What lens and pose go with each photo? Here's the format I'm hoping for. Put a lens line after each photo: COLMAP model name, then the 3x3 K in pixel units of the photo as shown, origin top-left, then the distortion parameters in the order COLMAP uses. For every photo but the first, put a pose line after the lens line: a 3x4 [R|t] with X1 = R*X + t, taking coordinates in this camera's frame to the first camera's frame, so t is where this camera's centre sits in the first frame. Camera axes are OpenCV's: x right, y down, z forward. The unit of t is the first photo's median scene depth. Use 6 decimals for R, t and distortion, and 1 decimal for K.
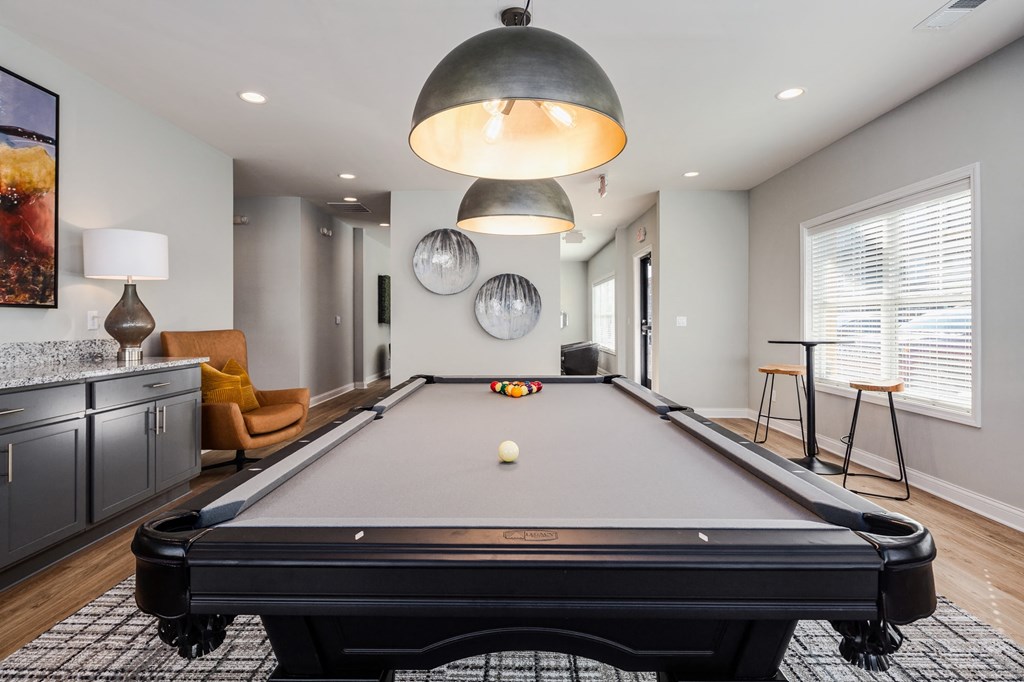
lens RADIAL K [[500.0, 0, 509.5], [0, 500.0, 316.7], [0, 0, 1]] dist [-0.003940, -0.002097]
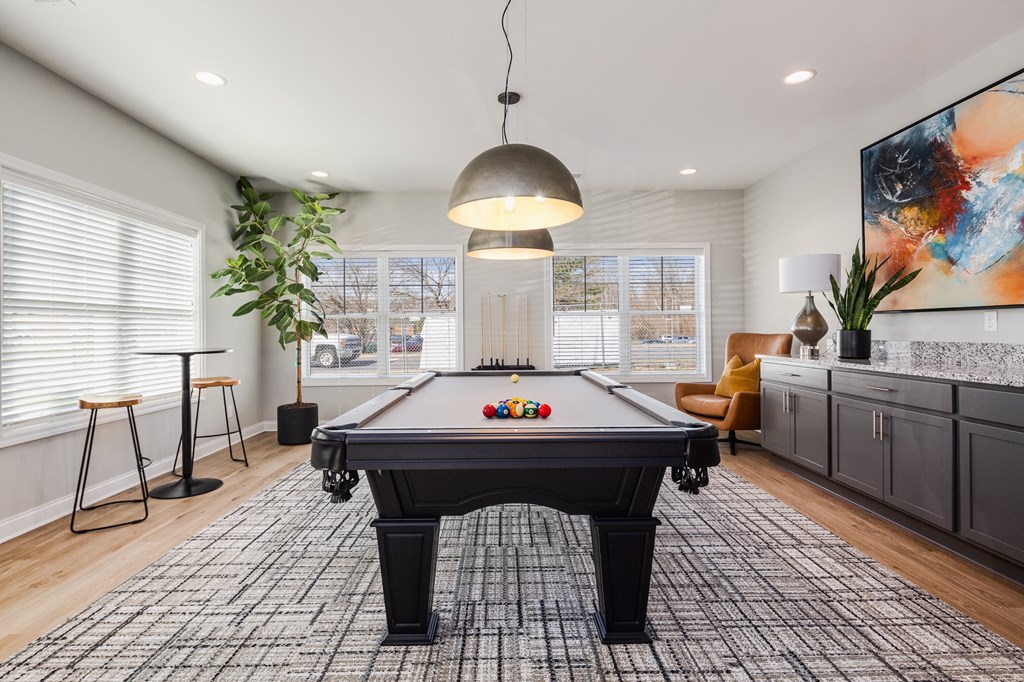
lens RADIAL K [[500.0, 0, 509.5], [0, 500.0, 316.7], [0, 0, 1]] dist [-0.003940, -0.002097]
pose [[-0.999730, 0.007640, -0.021939, 0.044964], [0.008319, 0.999484, -0.031015, 0.023375], [0.021690, -0.031189, -0.999278, 2.113608]]
